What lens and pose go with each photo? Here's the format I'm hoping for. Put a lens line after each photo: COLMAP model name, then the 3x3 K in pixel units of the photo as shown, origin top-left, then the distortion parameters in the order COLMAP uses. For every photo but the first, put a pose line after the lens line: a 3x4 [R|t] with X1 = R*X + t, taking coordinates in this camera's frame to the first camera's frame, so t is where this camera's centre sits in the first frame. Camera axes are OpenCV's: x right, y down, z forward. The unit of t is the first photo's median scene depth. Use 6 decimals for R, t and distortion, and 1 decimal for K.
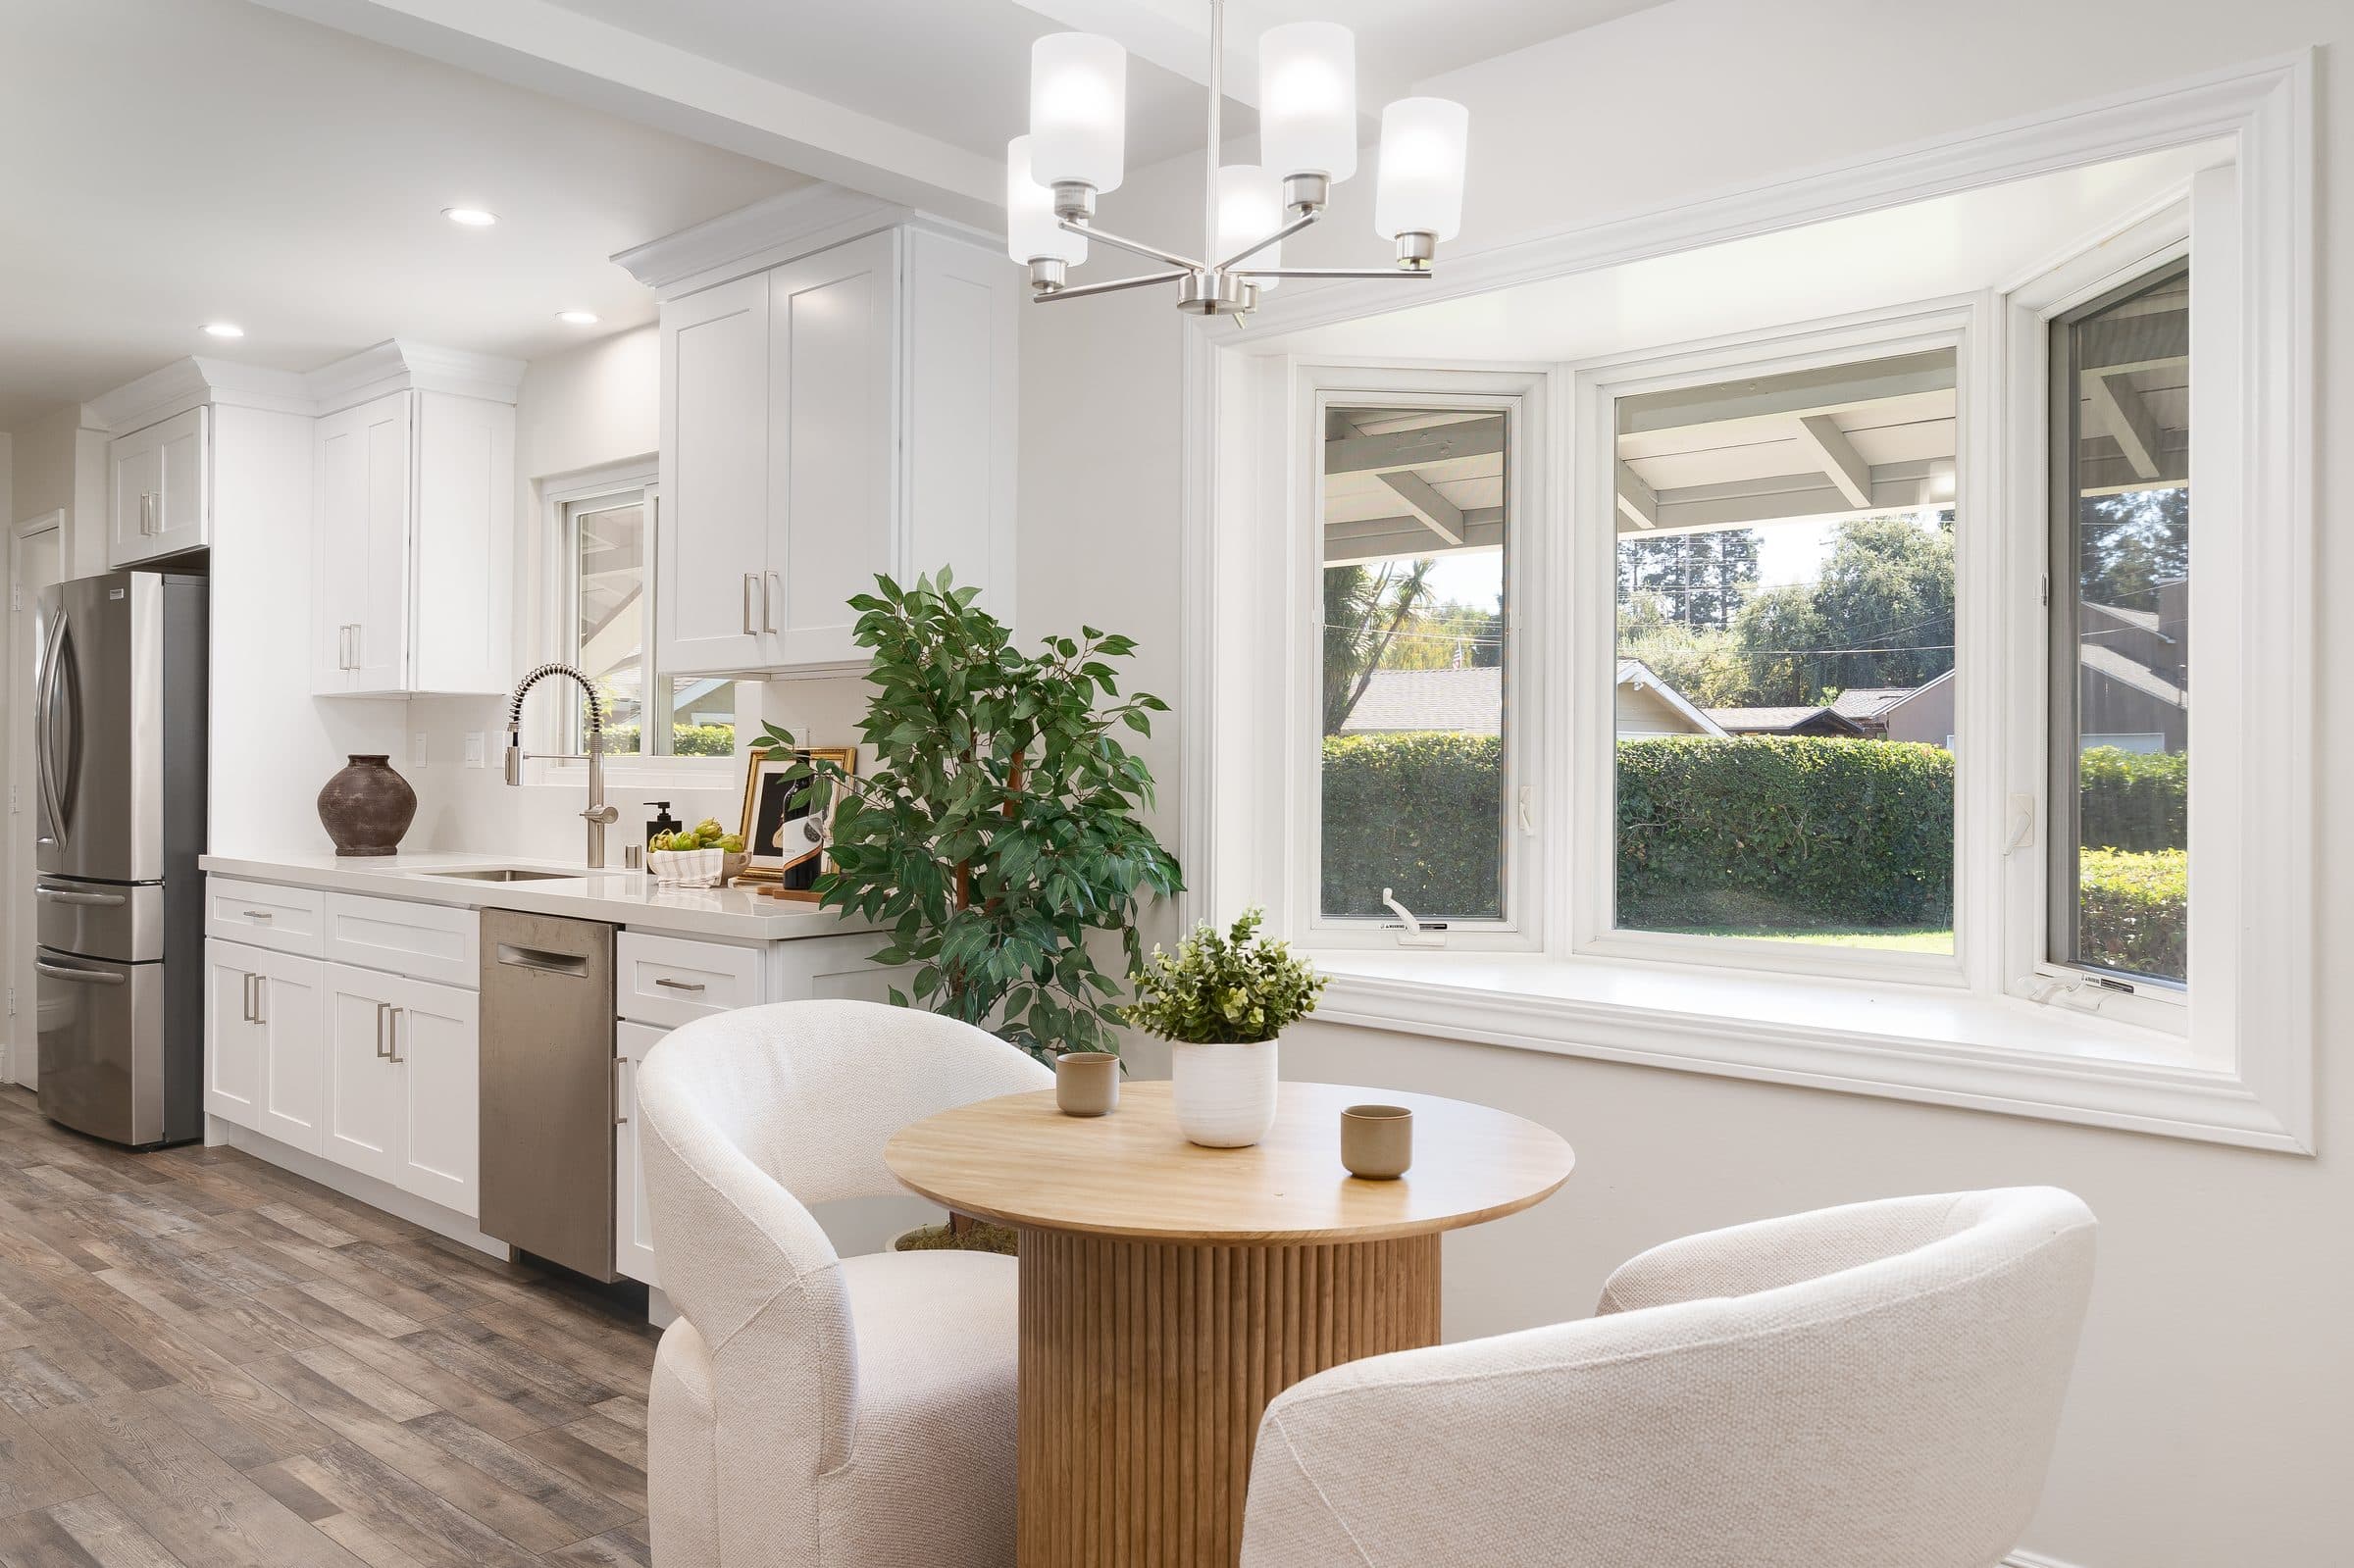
lens RADIAL K [[1709.6, 0, 1177.0], [0, 1709.6, 784.0], [0, 0, 1]] dist [0.000833, 0.006927]
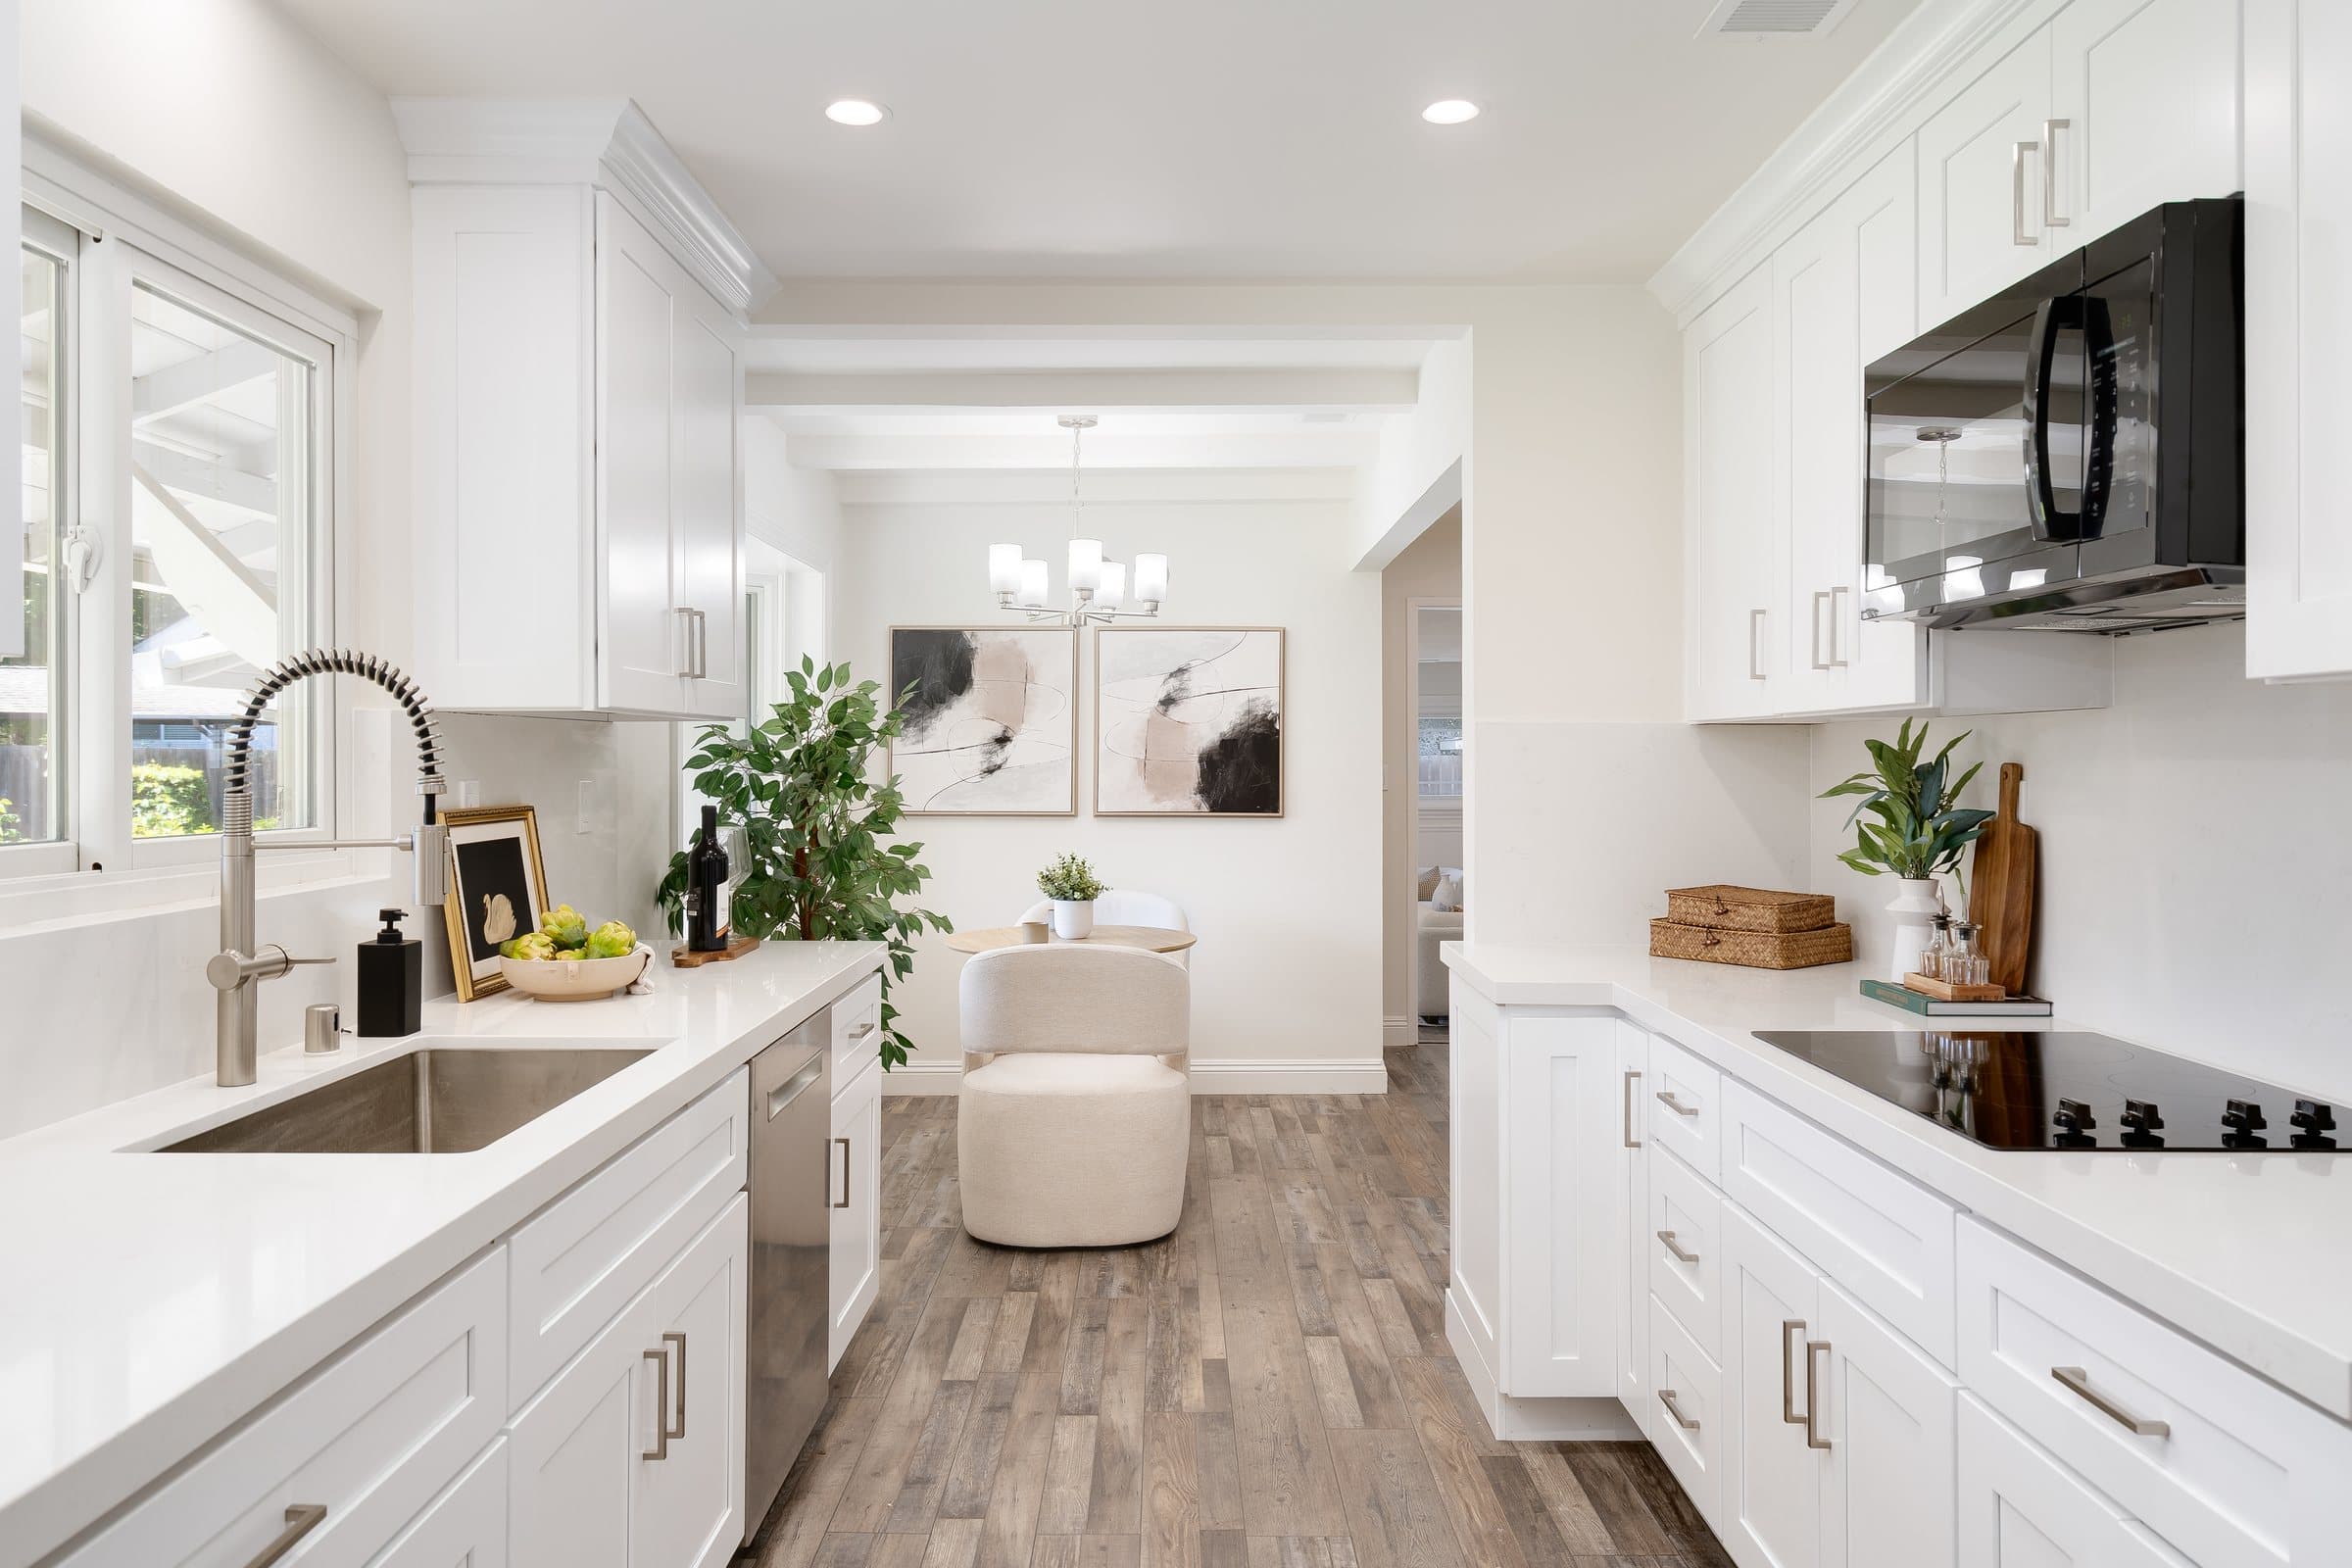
lens RADIAL K [[1708.4, 0, 1176.0], [0, 1708.4, 784.0], [0, 0, 1]] dist [0.000833, 0.006927]
pose [[-0.681296, -0.018253, 0.731780, -1.298734], [0.003530, 0.999596, 0.028220, -0.069477], [-0.732000, 0.021809, -0.680956, 1.714446]]
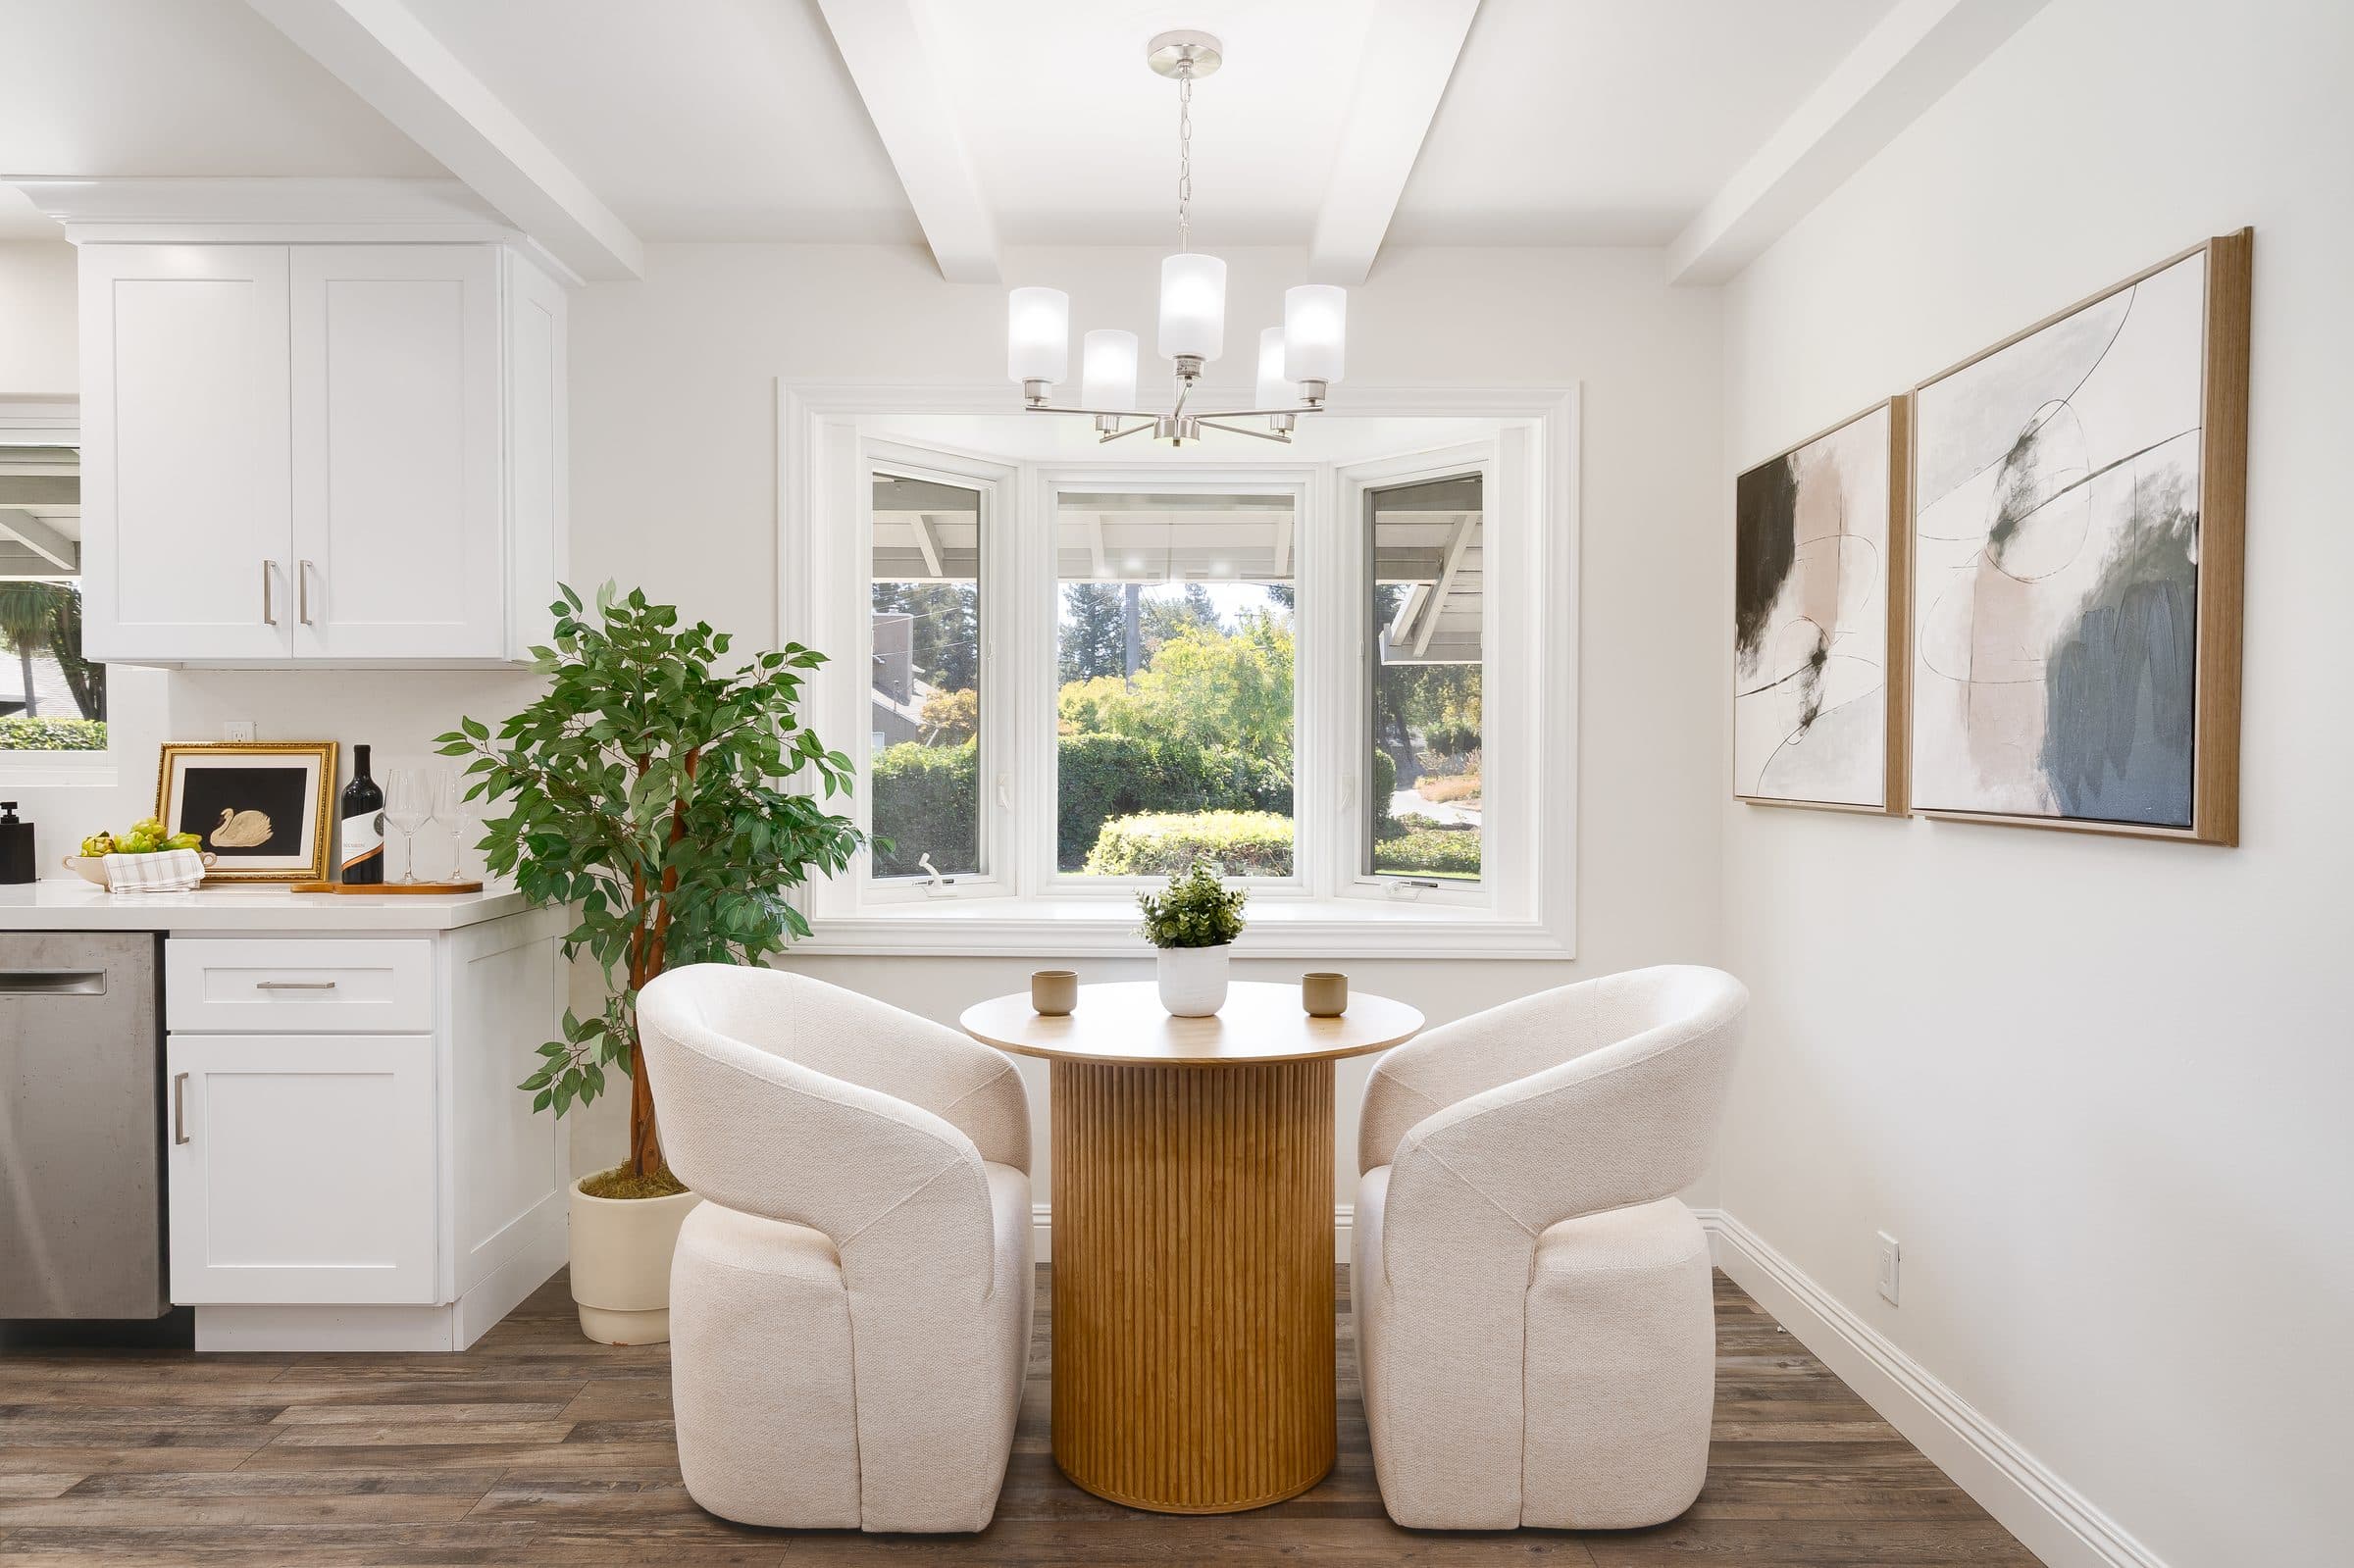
lens RADIAL K [[1512.2, 0, 1164.7], [0, 1512.2, 831.6], [0, 0, 1]] dist [0.001146, -0.002889]
pose [[0.738816, -0.034859, 0.673005, -0.546331], [0.009192, 0.999090, 0.041659, -0.001724], [-0.673845, -0.024592, 0.738463, 0.035608]]
